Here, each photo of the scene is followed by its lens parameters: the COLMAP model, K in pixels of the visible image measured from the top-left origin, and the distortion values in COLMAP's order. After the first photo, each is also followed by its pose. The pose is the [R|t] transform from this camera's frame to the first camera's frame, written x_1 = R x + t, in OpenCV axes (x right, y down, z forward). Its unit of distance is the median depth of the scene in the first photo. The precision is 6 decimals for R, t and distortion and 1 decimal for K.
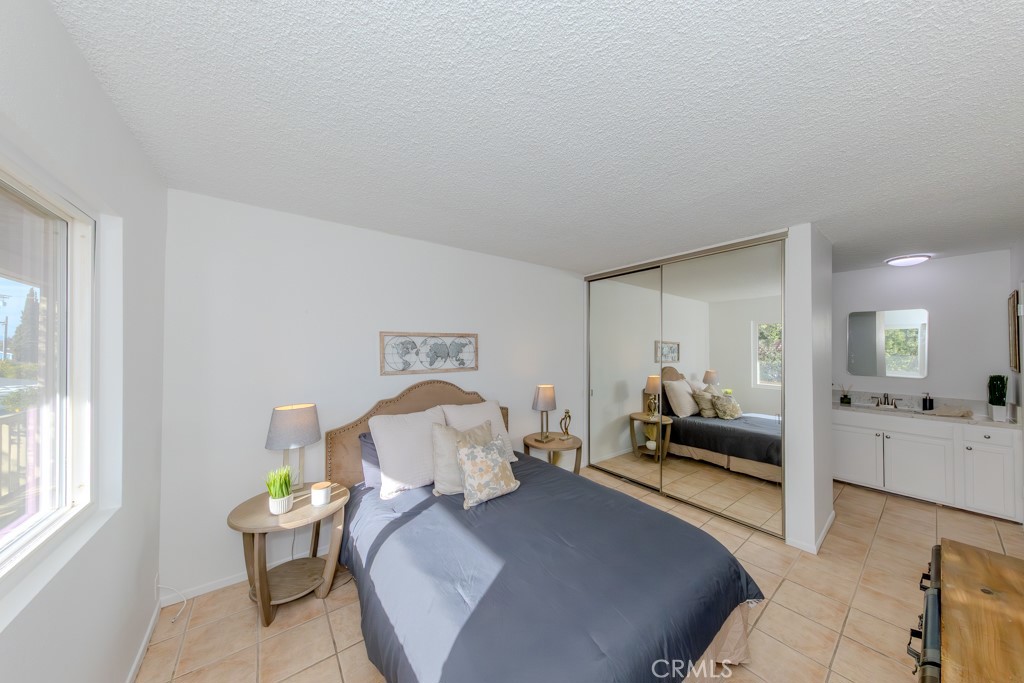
lens RADIAL K [[330.4, 0, 524.2], [0, 330.4, 347.0], [0, 0, 1]] dist [0.000067, -0.000001]
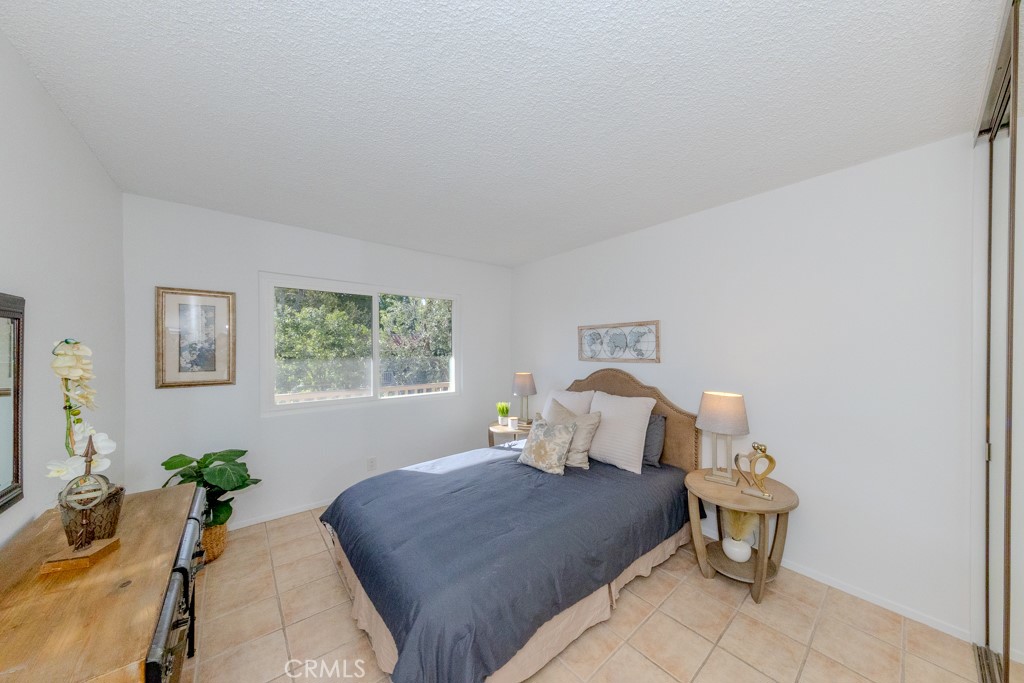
lens RADIAL K [[330.4, 0, 524.2], [0, 330.4, 347.0], [0, 0, 1]] dist [0.000067, -0.000001]
pose [[0.034669, 0.000261, -0.999399, 0.768949], [0.007499, 0.999972, 0.000522, 0.028622], [0.999371, -0.007513, 0.034666, 0.680399]]
